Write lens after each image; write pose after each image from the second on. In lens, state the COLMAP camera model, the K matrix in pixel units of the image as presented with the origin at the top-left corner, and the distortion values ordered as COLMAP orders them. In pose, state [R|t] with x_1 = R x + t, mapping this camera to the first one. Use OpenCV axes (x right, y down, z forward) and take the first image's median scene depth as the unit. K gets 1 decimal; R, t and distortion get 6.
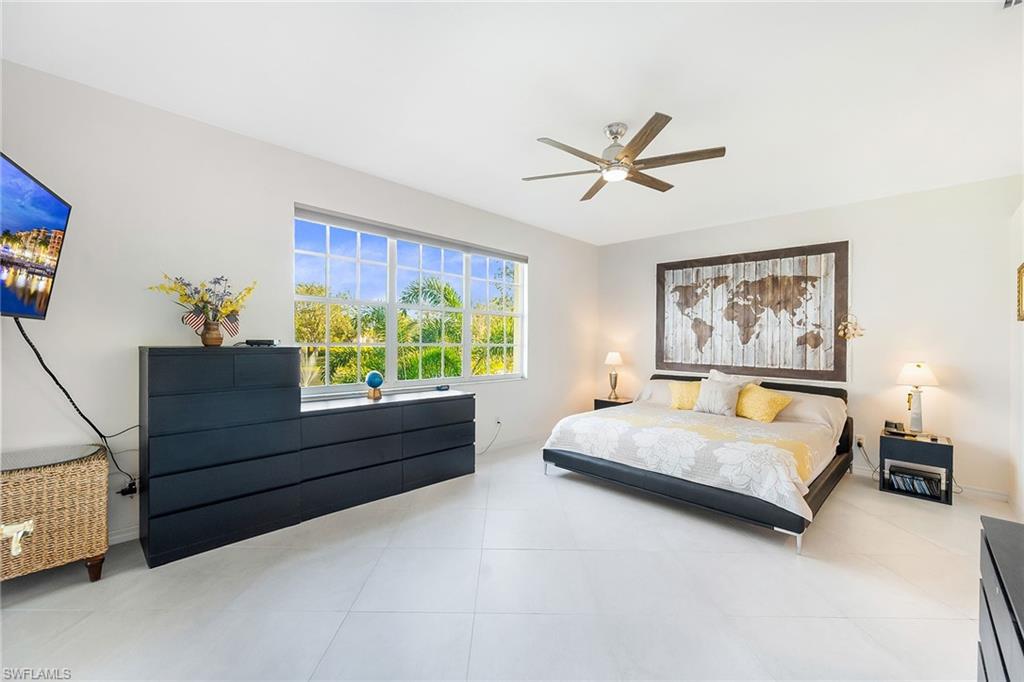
lens RADIAL K [[406.6, 0, 519.3], [0, 406.6, 338.2], [0, 0, 1]] dist [0.000870, 0.000211]
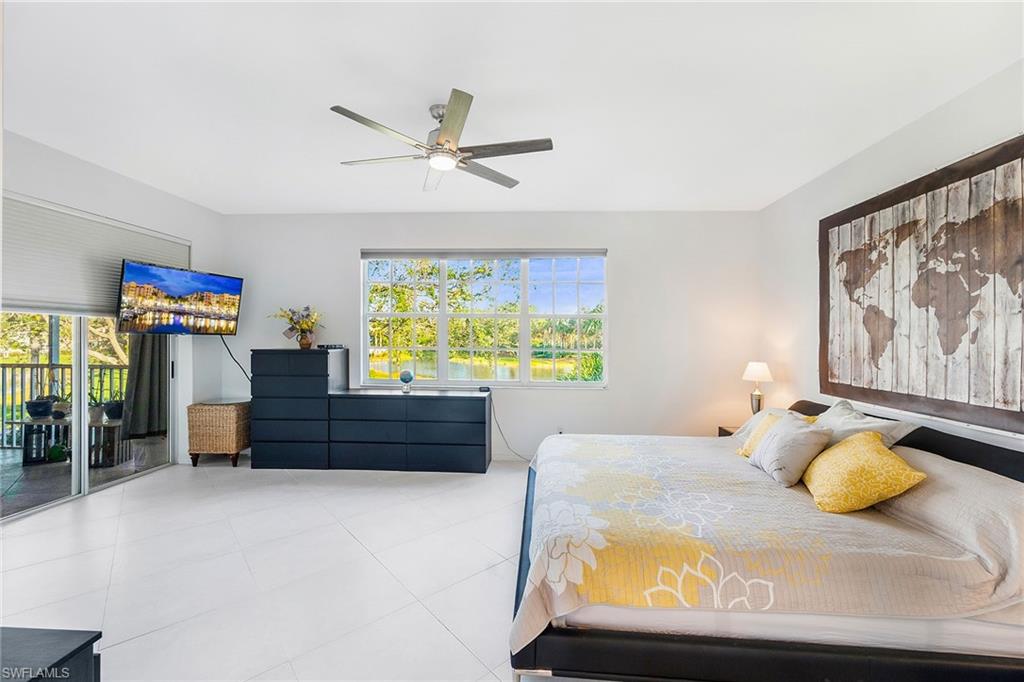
lens RADIAL K [[406.6, 0, 519.3], [0, 406.6, 338.2], [0, 0, 1]] dist [0.000870, 0.000211]
pose [[0.666835, -0.010302, -0.745134, 0.561747], [0.004890, 0.999943, -0.009448, -0.002273], [0.745189, 0.002657, 0.666848, 0.291901]]
